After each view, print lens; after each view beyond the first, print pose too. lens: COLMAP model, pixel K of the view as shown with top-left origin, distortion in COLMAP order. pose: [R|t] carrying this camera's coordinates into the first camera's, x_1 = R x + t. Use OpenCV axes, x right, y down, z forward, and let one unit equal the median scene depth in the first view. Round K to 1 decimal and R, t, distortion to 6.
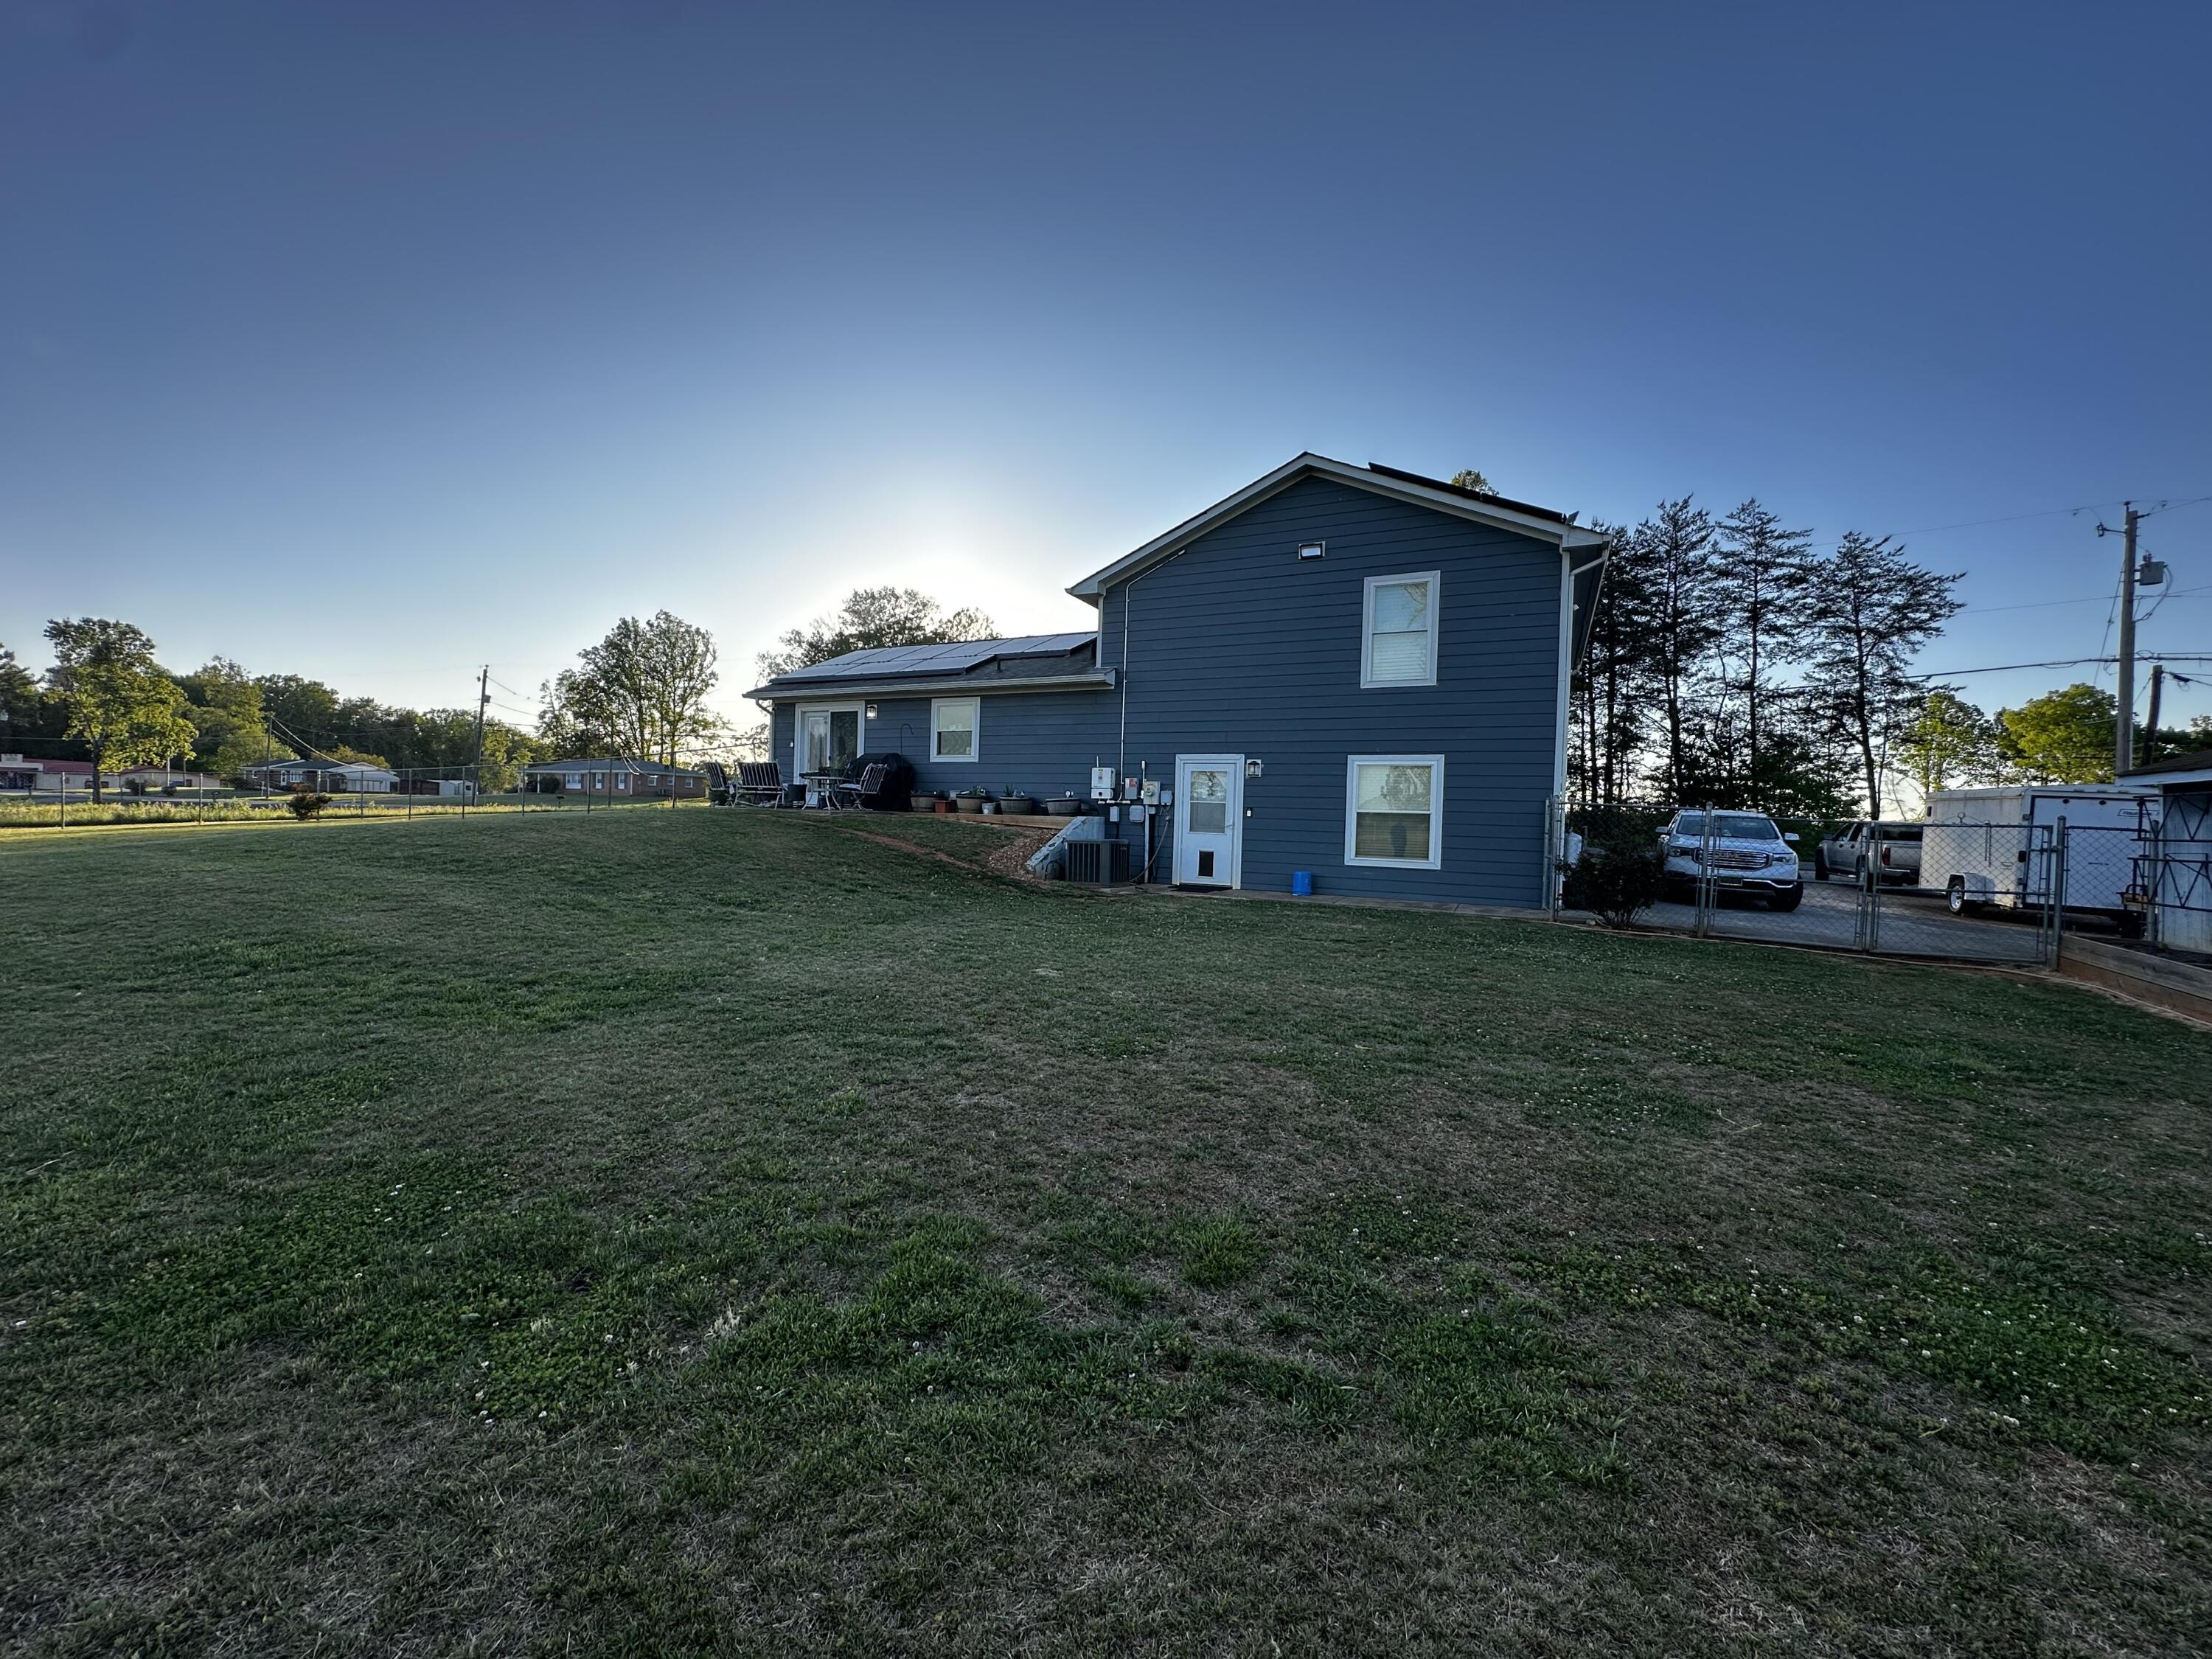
lens RADIAL K [[879.2, 0, 1111.6], [0, 879.2, 824.3], [0, 0, 1]] dist [0.000185, 0.000418]
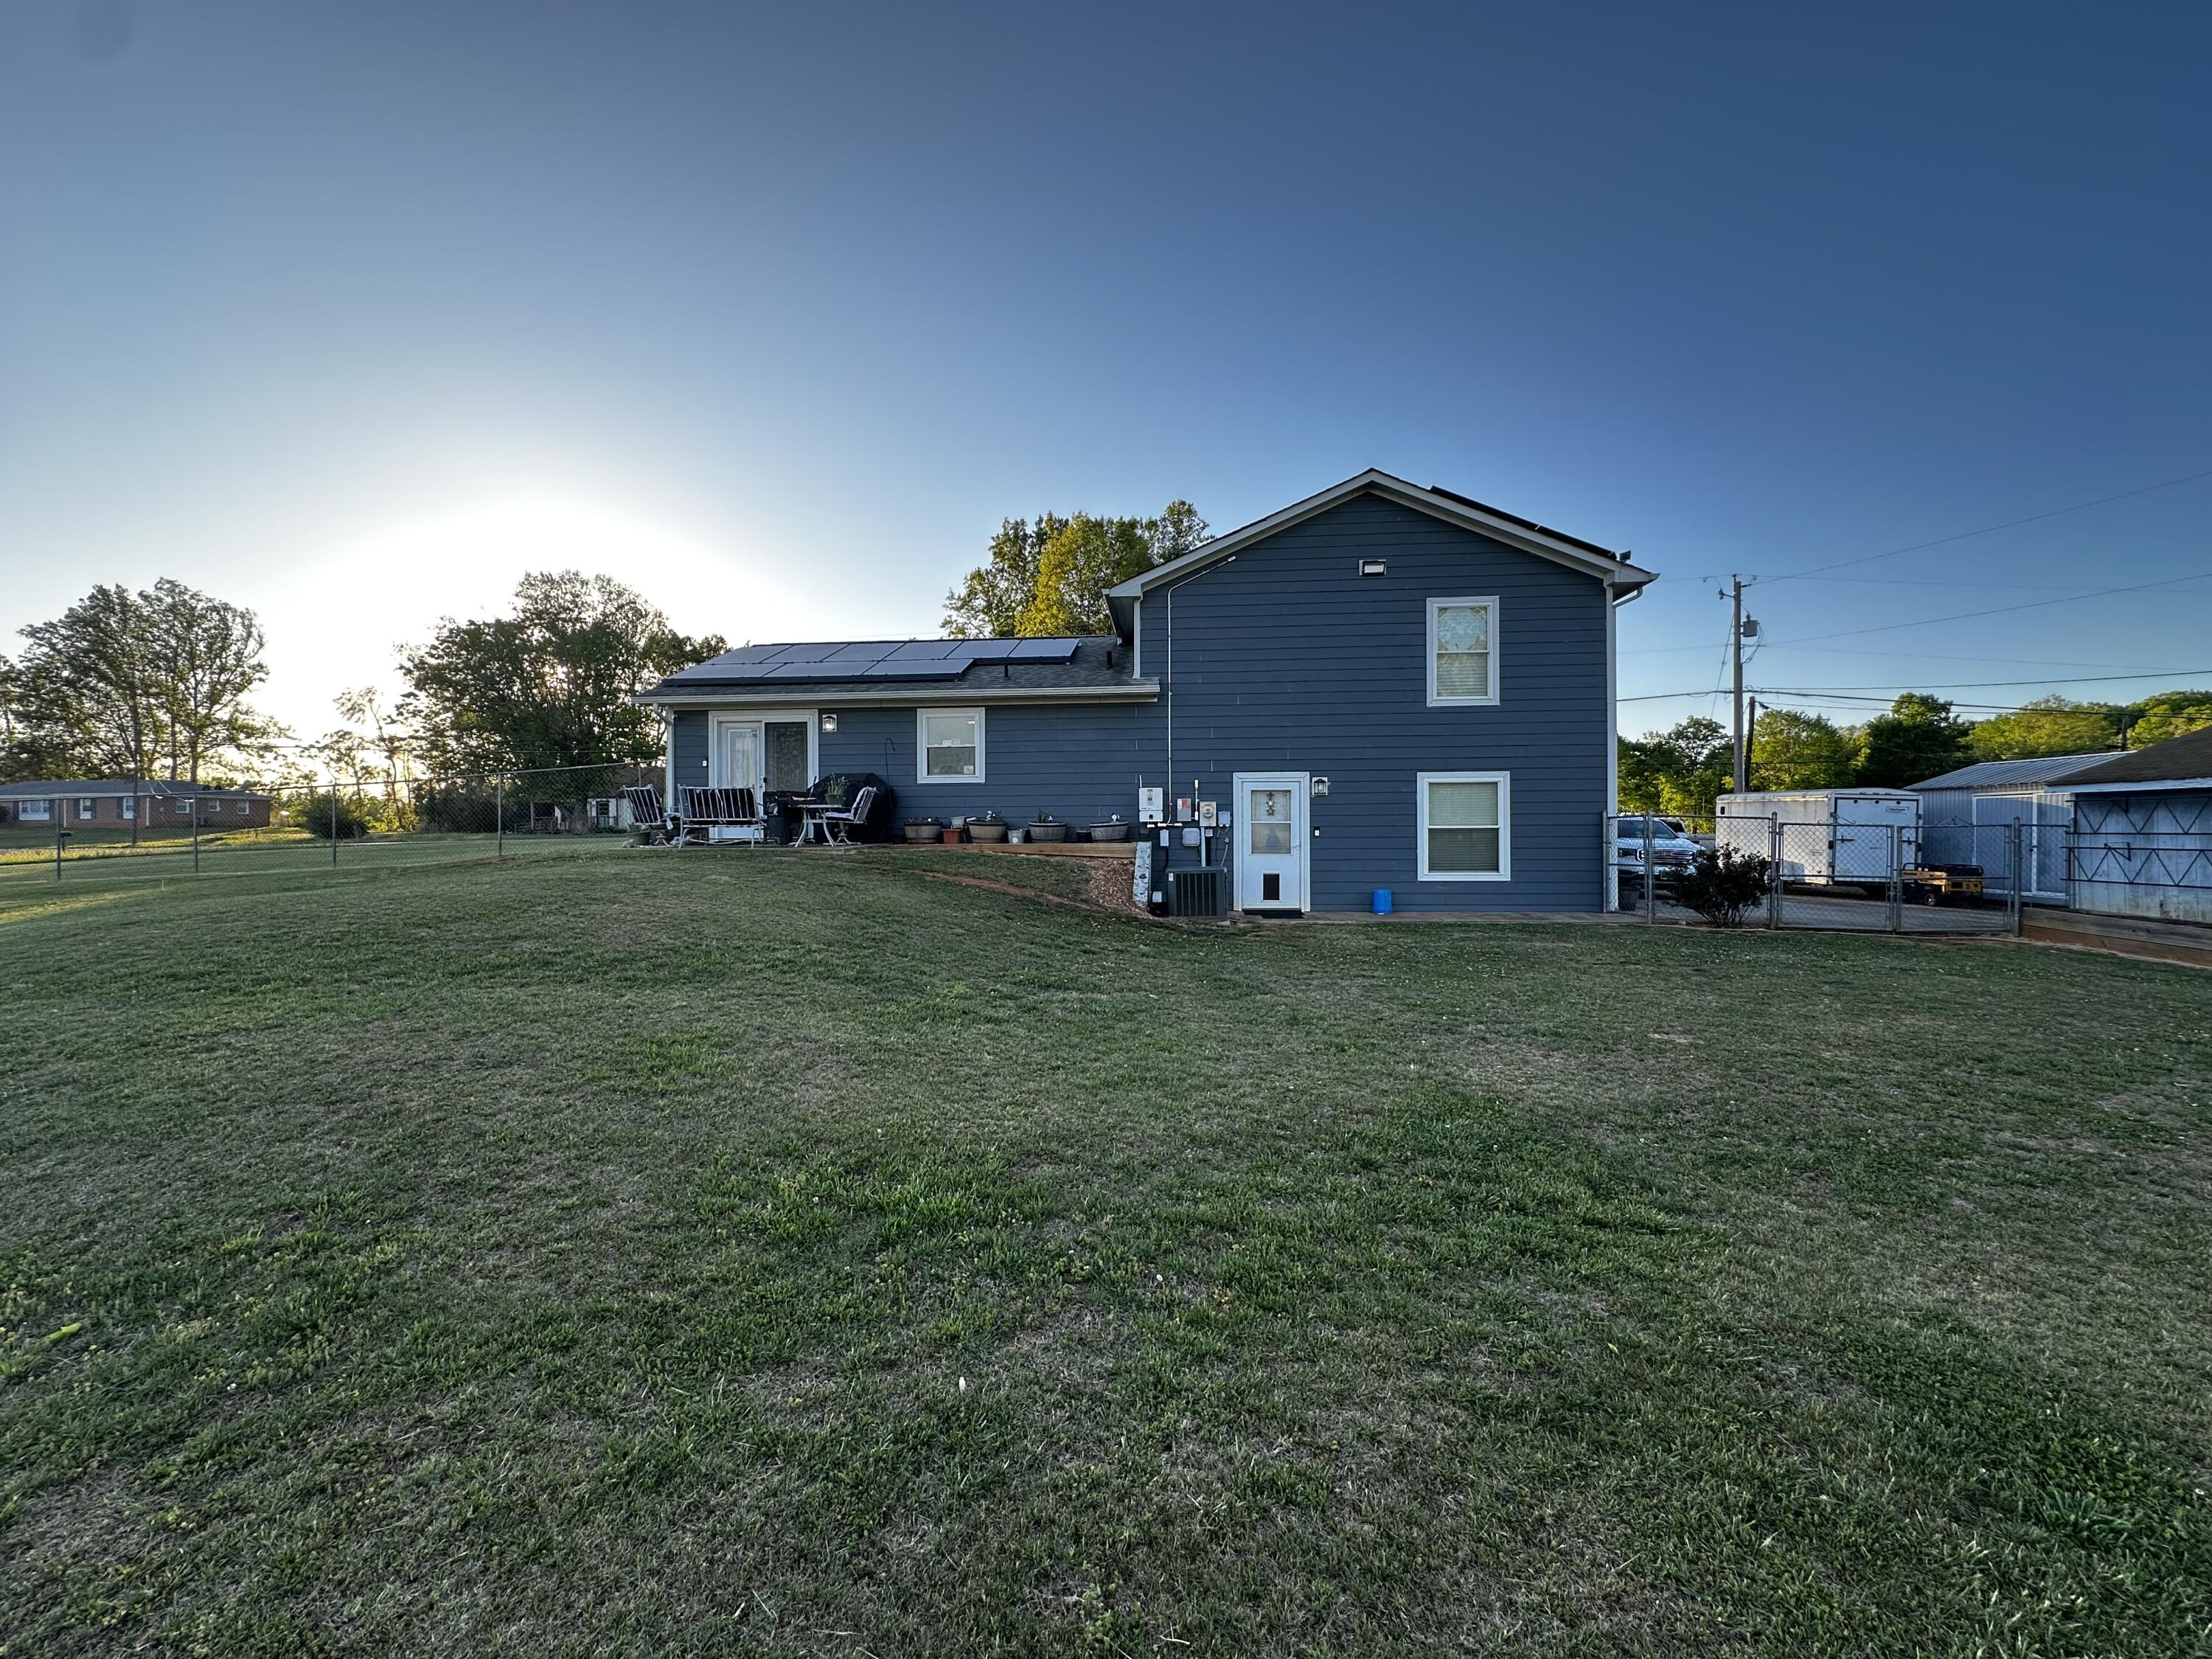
lens RADIAL K [[879.2, 0, 1099.9], [0, 879.2, 821.9], [0, 0, 1]] dist [0.000185, 0.000418]
pose [[0.933000, -0.030929, 0.358545, -0.382395], [0.035539, 0.999349, -0.006274, -0.024871], [-0.358117, 0.018596, 0.933491, 0.164484]]
